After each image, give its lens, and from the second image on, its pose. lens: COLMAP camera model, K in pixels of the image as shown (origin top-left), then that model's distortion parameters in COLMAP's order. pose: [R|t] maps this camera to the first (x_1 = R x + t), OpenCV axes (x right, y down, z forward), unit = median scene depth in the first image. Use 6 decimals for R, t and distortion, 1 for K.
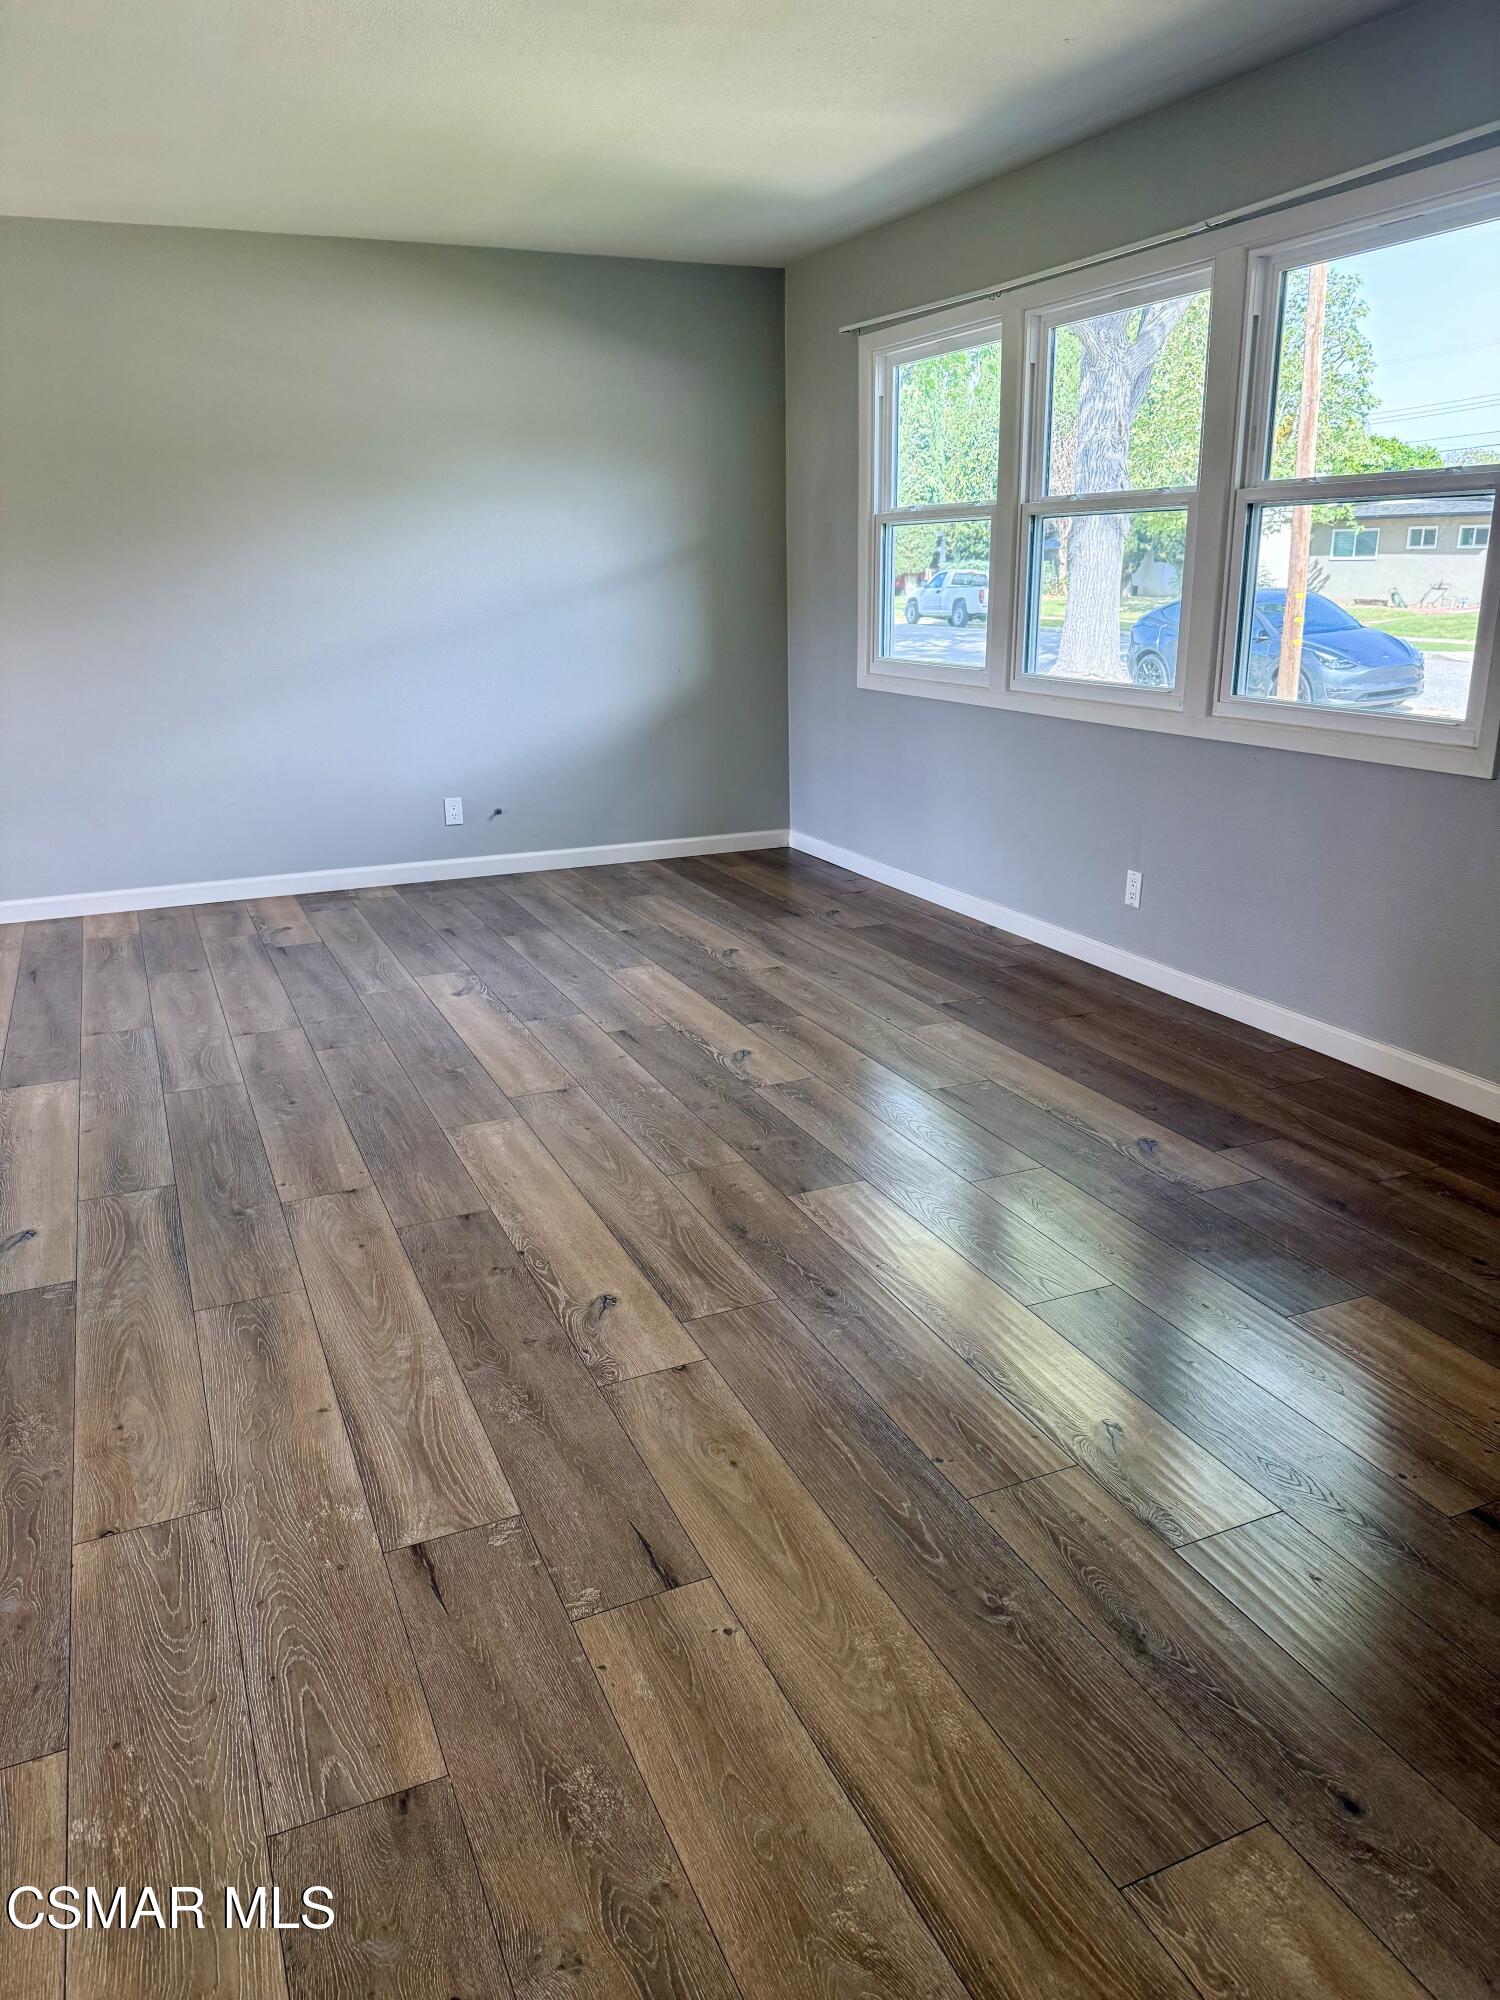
lens RADIAL K [[1391.8, 0, 750.0], [0, 1391.8, 1000.0], [0, 0, 1]] dist [0.150067, -0.233573]
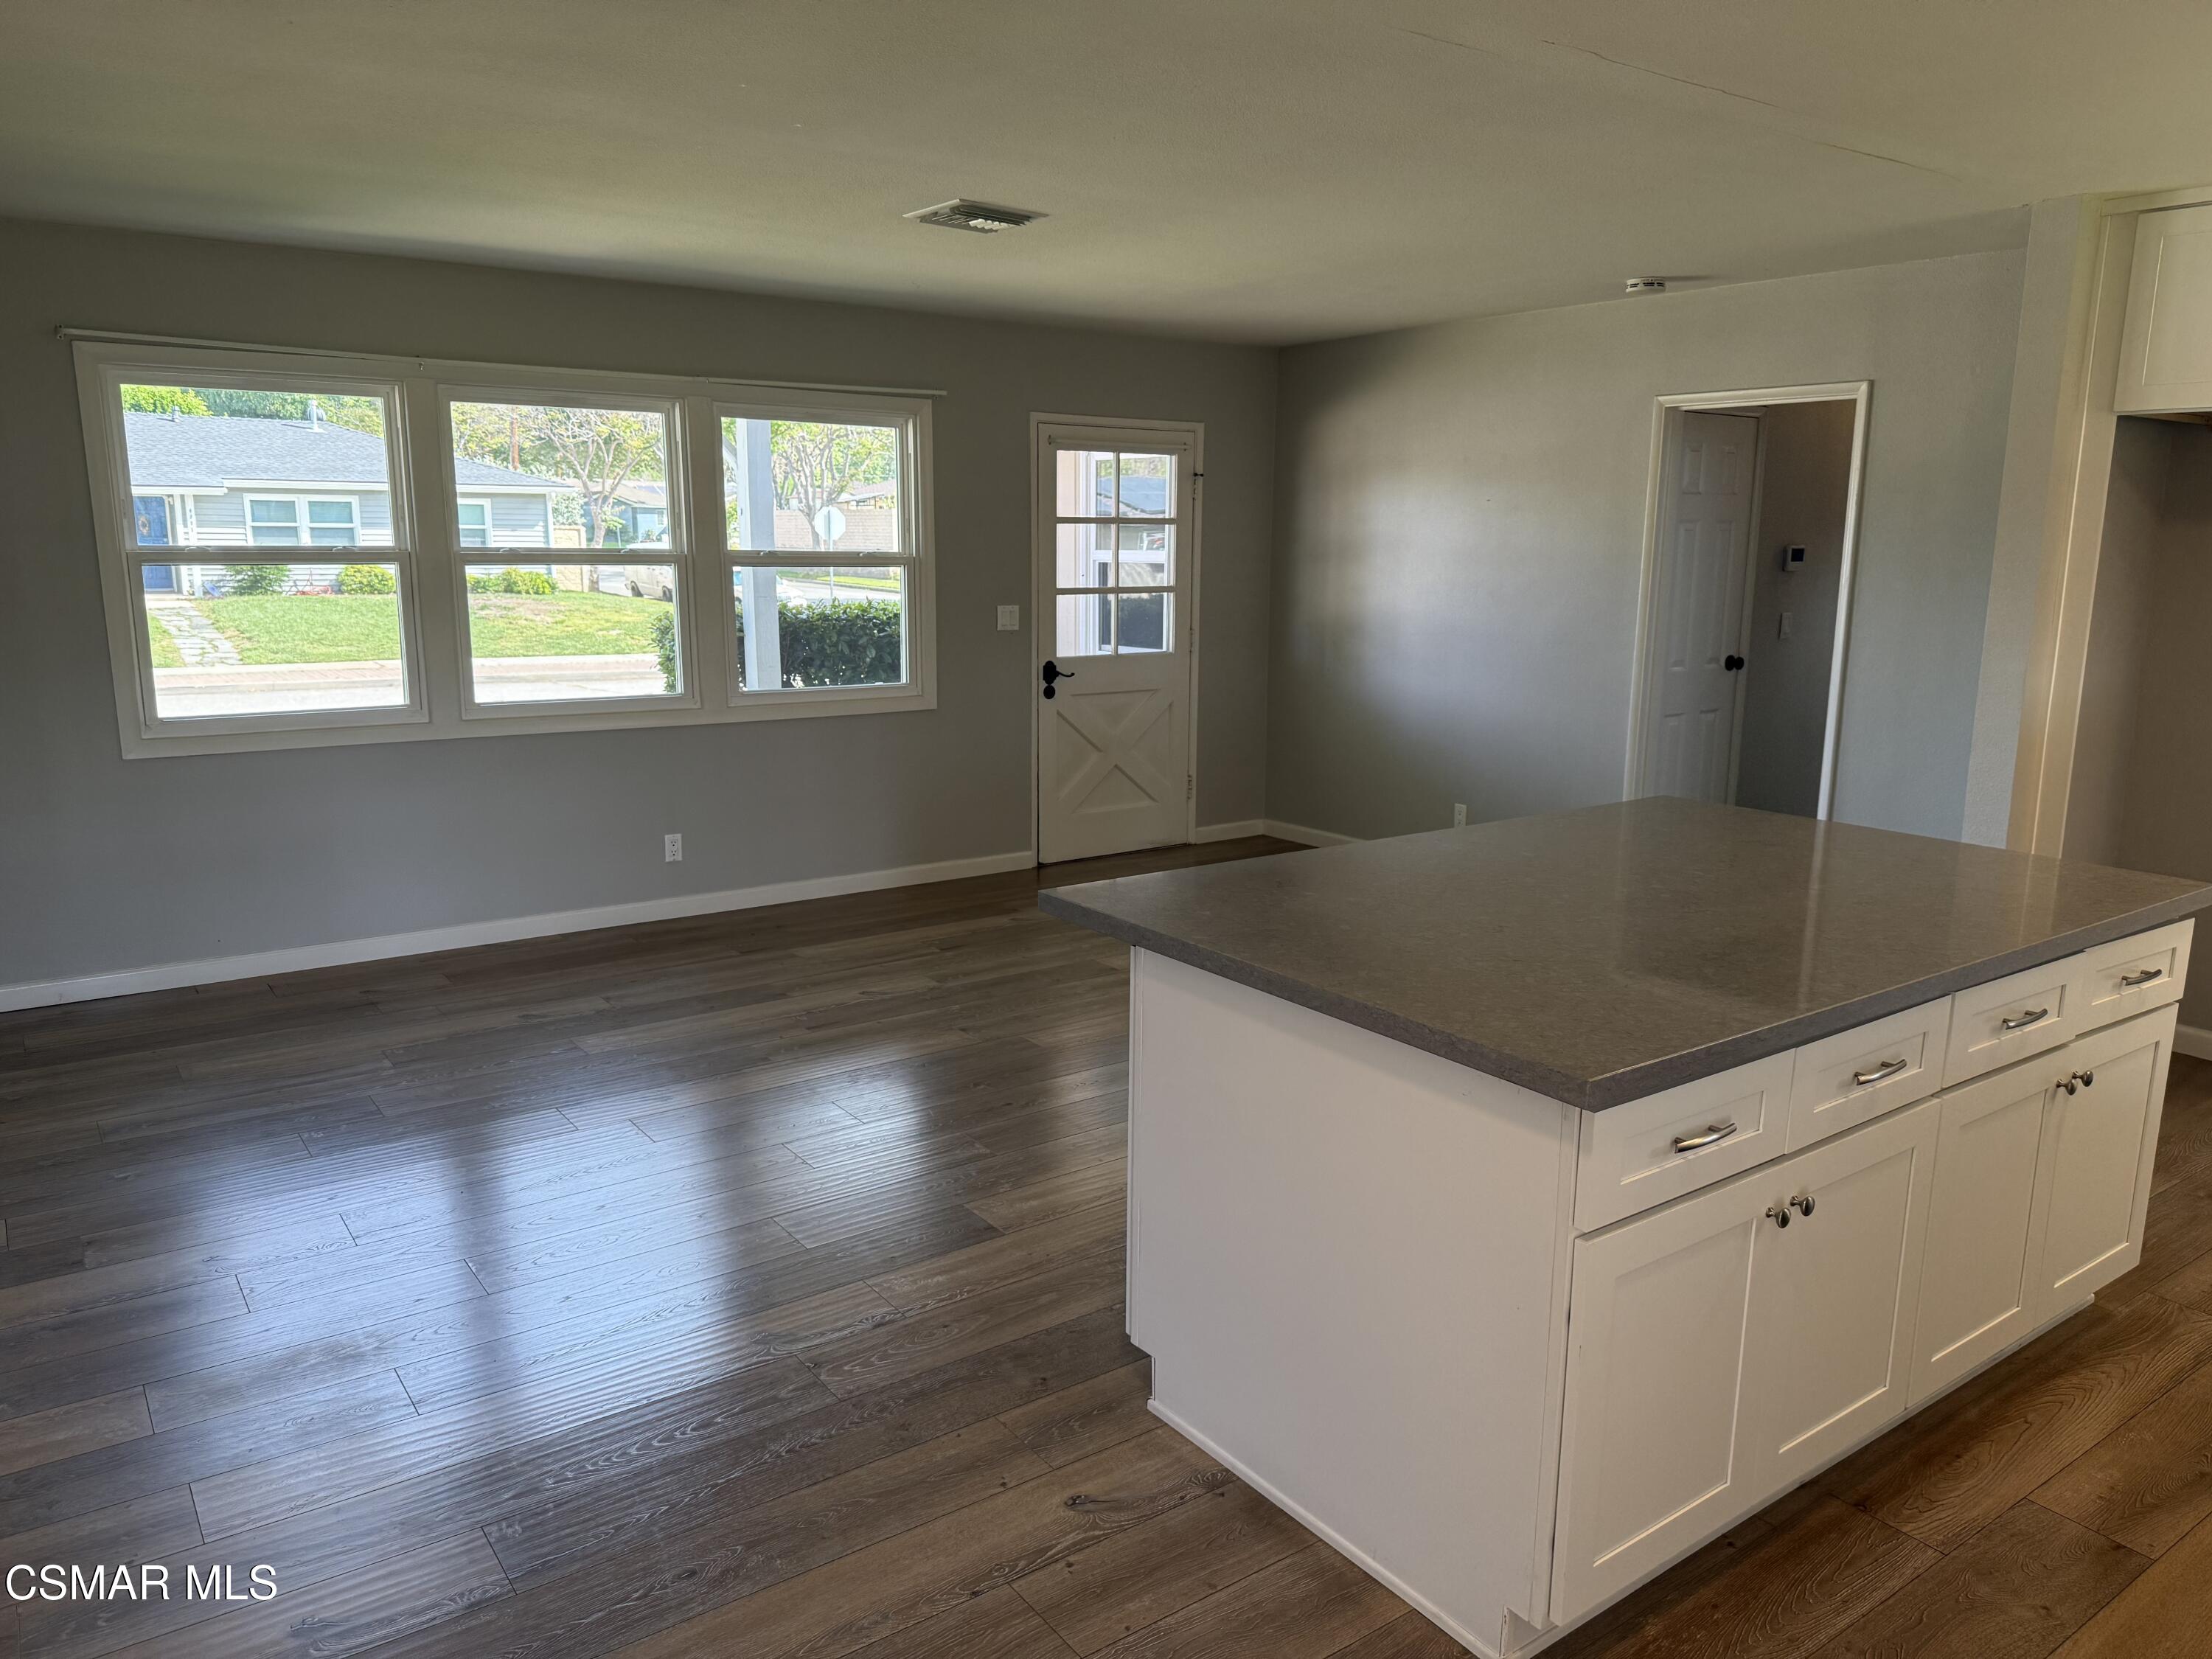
lens RADIAL K [[1539.3, 0, 1106.0], [0, 1539.3, 829.5], [0, 0, 1]] dist [0.150067, -0.233573]
pose [[-0.203555, -0.170568, 0.964091, -1.199292], [0.288493, 0.930539, 0.225543, -0.307737], [-0.935595, 0.324044, -0.140208, 0.844935]]
